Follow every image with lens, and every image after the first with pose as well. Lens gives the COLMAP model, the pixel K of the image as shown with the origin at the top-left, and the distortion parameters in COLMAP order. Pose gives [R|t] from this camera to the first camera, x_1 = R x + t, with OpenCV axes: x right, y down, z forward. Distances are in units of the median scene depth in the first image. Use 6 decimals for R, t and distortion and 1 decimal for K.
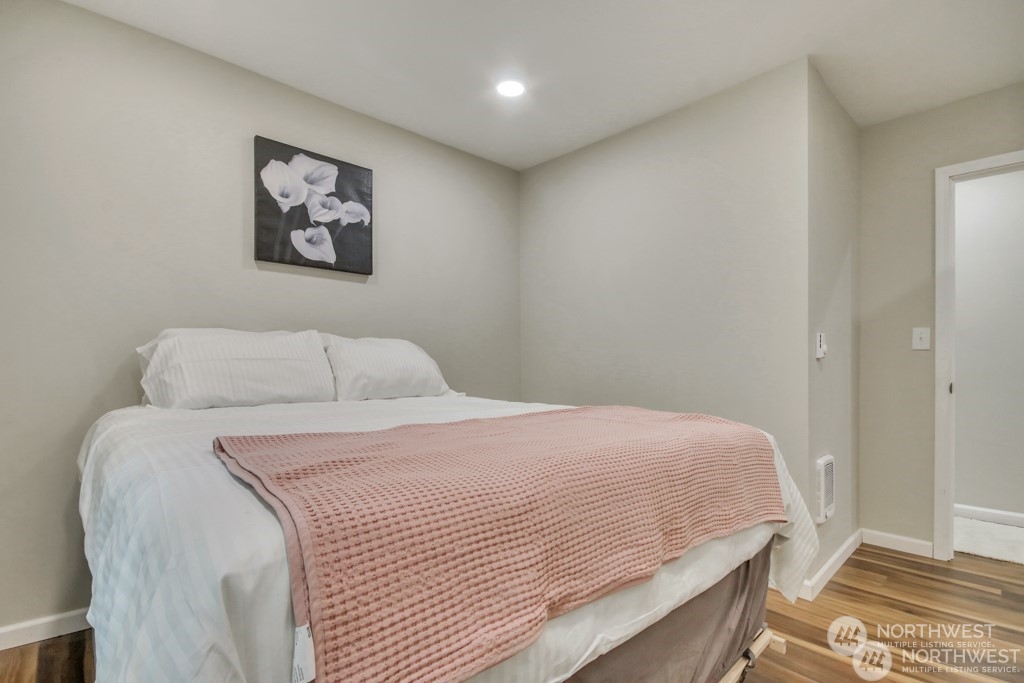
lens RADIAL K [[483.7, 0, 512.0], [0, 483.7, 364.2], [0, 0, 1]] dist [0.000610, 0.000114]
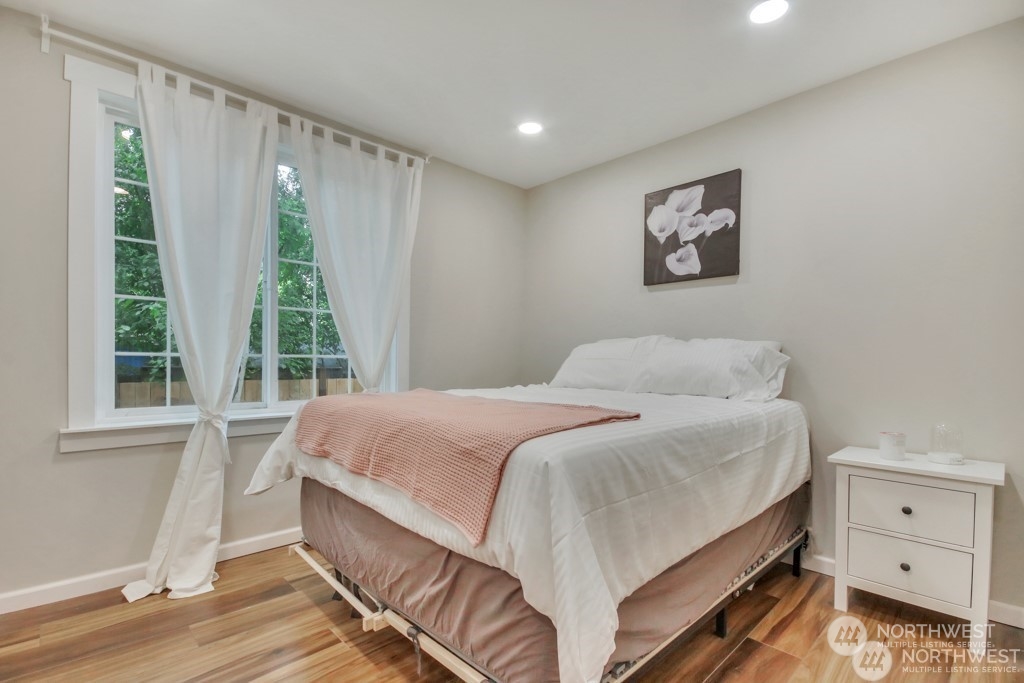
lens RADIAL K [[483.7, 0, 512.0], [0, 483.7, 364.2], [0, 0, 1]] dist [0.000610, 0.000114]
pose [[0.004947, 0.008863, -0.999948, 0.770243], [-0.010864, 0.999902, 0.008809, -0.002712], [0.999929, 0.010820, 0.005043, 0.575595]]
